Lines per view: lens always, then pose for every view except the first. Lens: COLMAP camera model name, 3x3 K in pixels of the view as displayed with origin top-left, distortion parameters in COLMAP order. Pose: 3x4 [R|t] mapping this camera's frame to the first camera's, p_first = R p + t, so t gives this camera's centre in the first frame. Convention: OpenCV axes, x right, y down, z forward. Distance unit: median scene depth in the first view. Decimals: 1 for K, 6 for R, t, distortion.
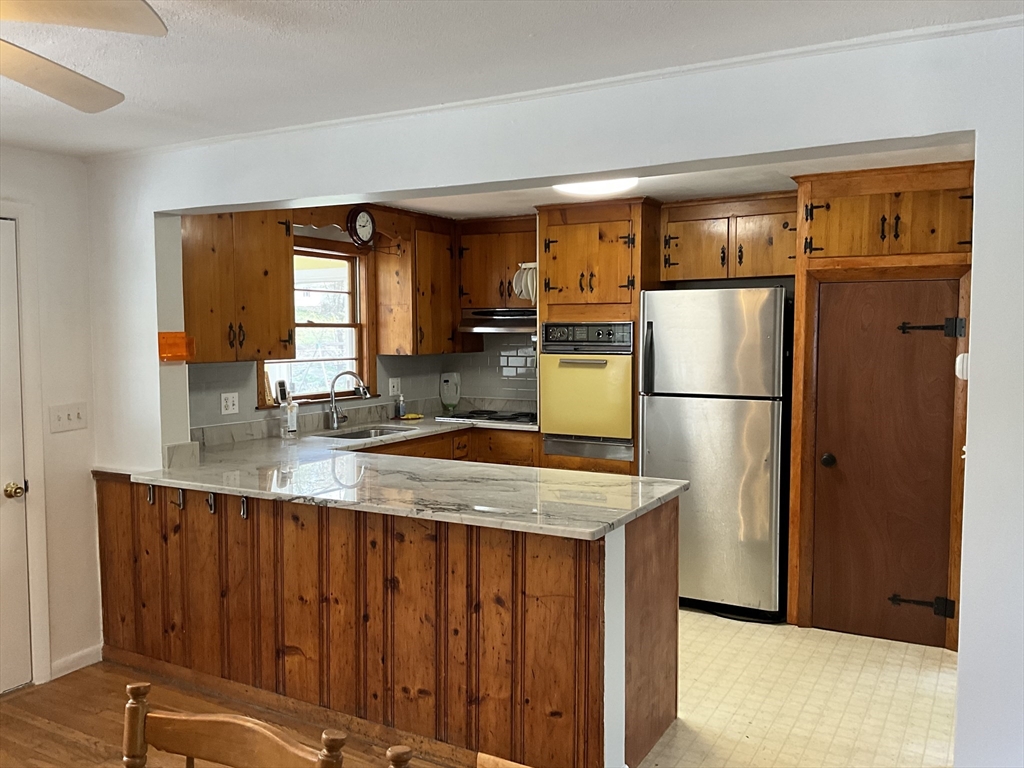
lens RADIAL K [[843.9, 0, 509.4], [0, 843.9, 384.2], [0, 0, 1]] dist [0.120392, -0.239004]
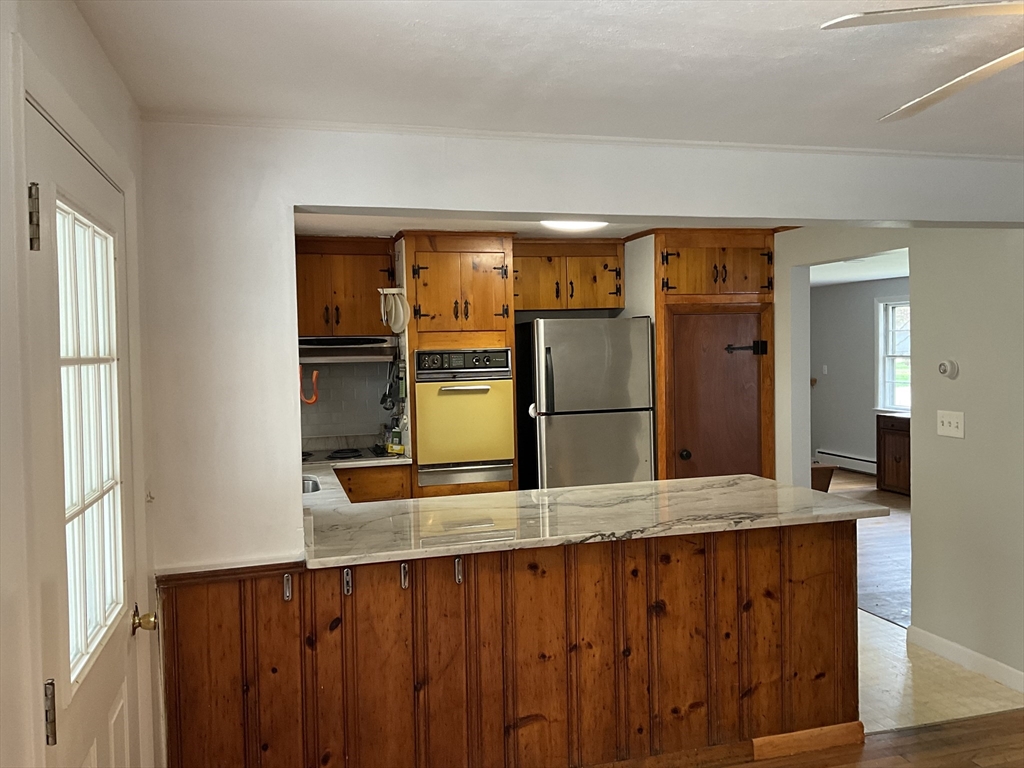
lens RADIAL K [[843.9, 0, 509.4], [0, 843.9, 384.2], [0, 0, 1]] dist [0.120392, -0.239004]
pose [[0.702074, -0.043093, 0.710798, -0.820450], [0.071209, 0.997413, -0.009866, -0.024622], [-0.708534, 0.057542, 0.703327, 0.350151]]
